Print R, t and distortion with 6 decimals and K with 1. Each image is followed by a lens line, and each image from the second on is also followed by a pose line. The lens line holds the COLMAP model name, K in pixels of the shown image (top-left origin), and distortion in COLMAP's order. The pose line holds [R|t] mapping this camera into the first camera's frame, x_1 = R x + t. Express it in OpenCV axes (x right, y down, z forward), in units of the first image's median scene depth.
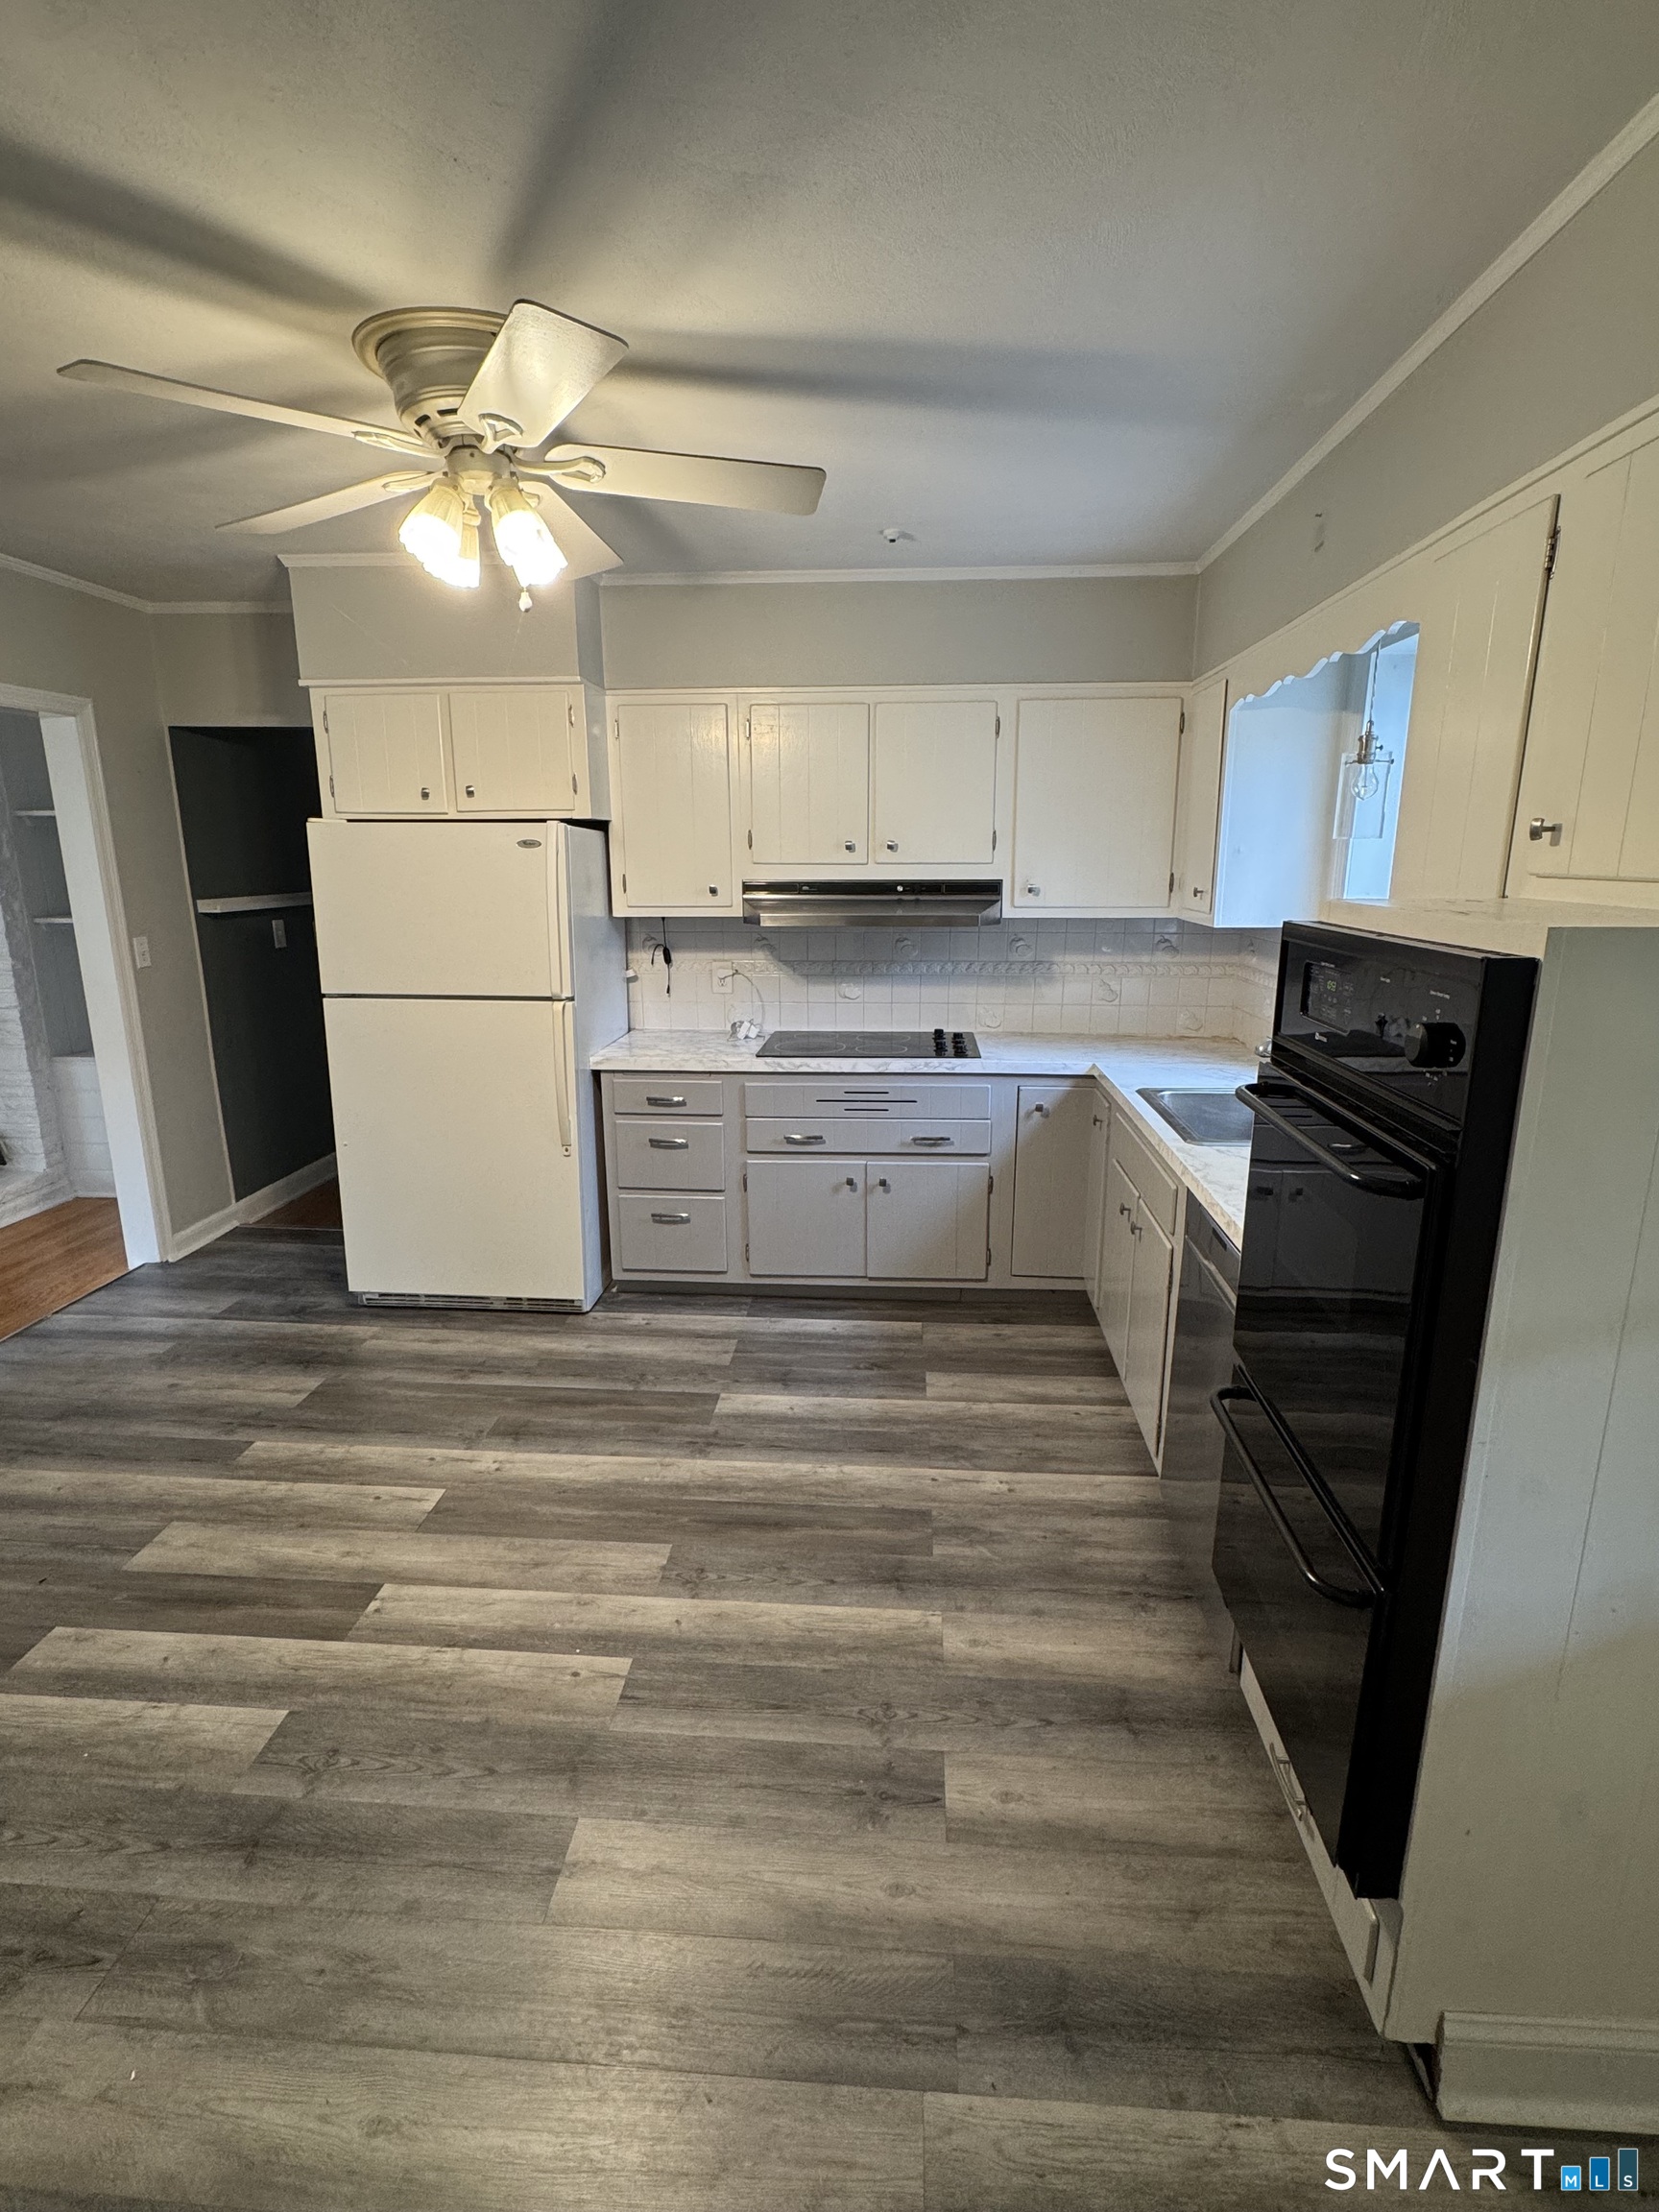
lens RADIAL K [[1073.5, 0, 837.0], [0, 1073.5, 1108.8], [0, 0, 1]] dist [0.002730, -0.000573]
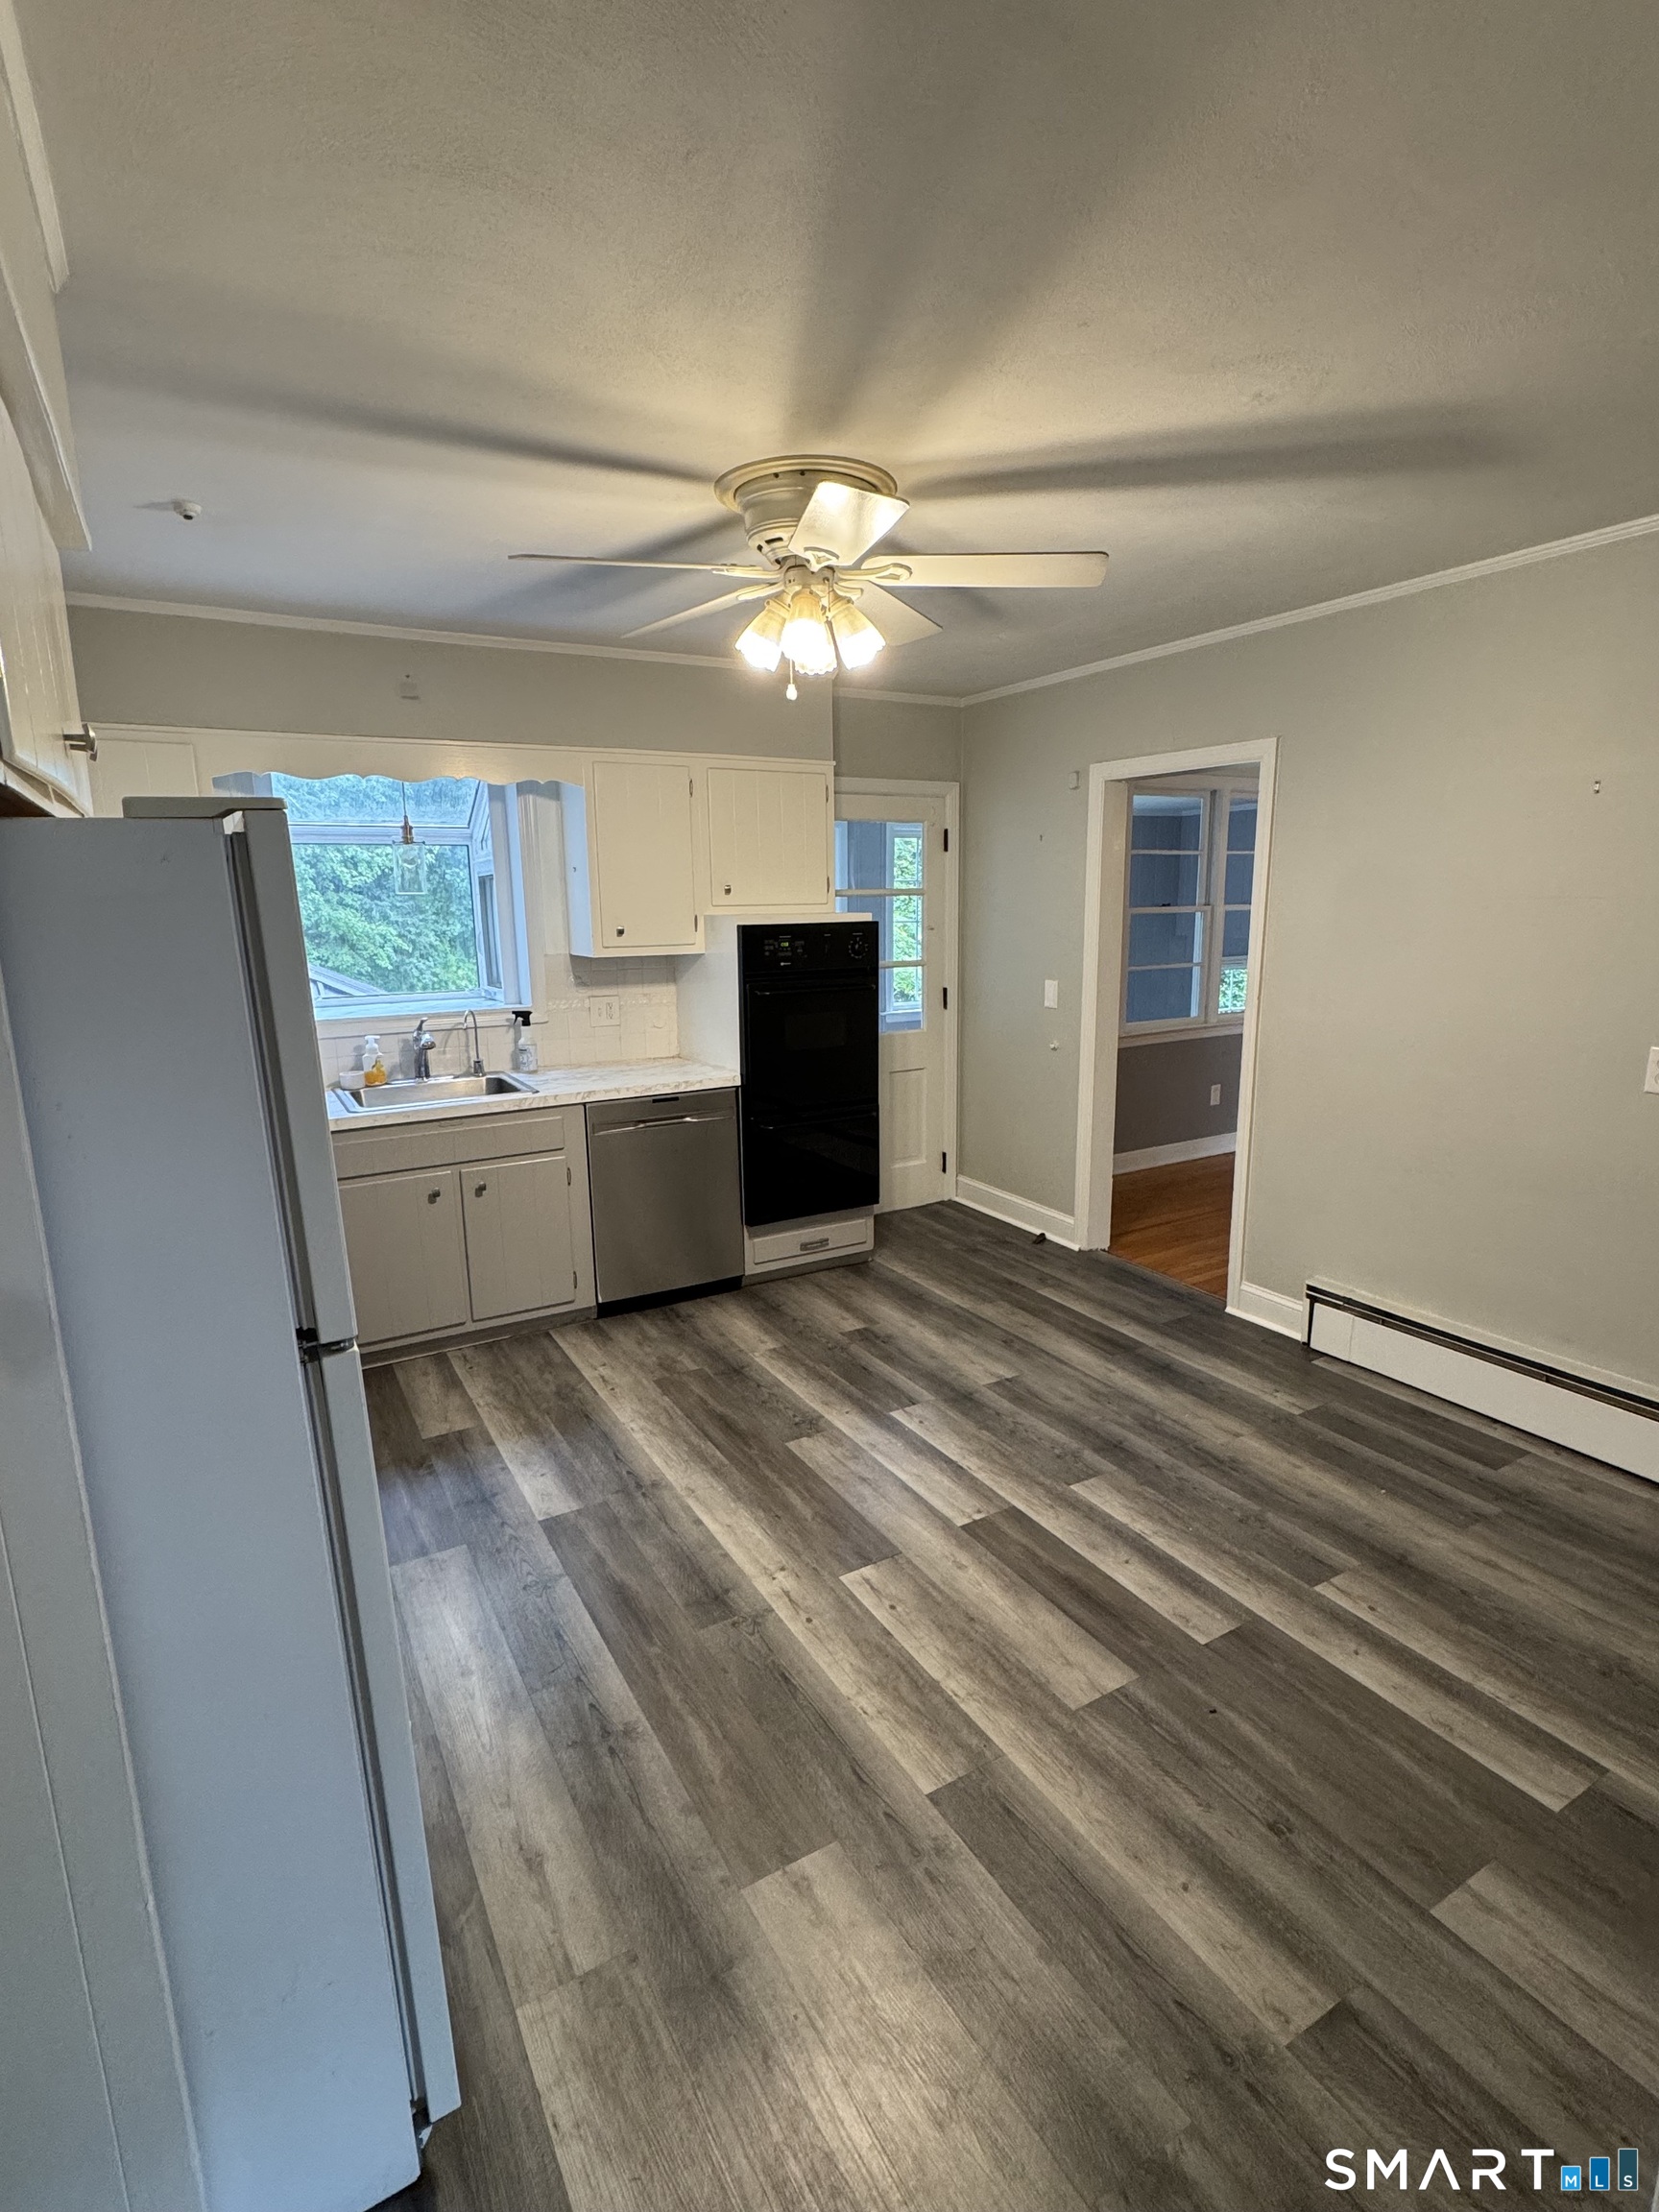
lens RADIAL K [[1073.5, 0, 834.1], [0, 1073.5, 1110.8], [0, 0, 1]] dist [0.002730, -0.000573]
pose [[-0.563104, -0.153073, 0.812085, -1.176390], [0.207928, 0.924836, 0.318504, -0.348824], [-0.799800, 0.348206, -0.488951, 1.473533]]
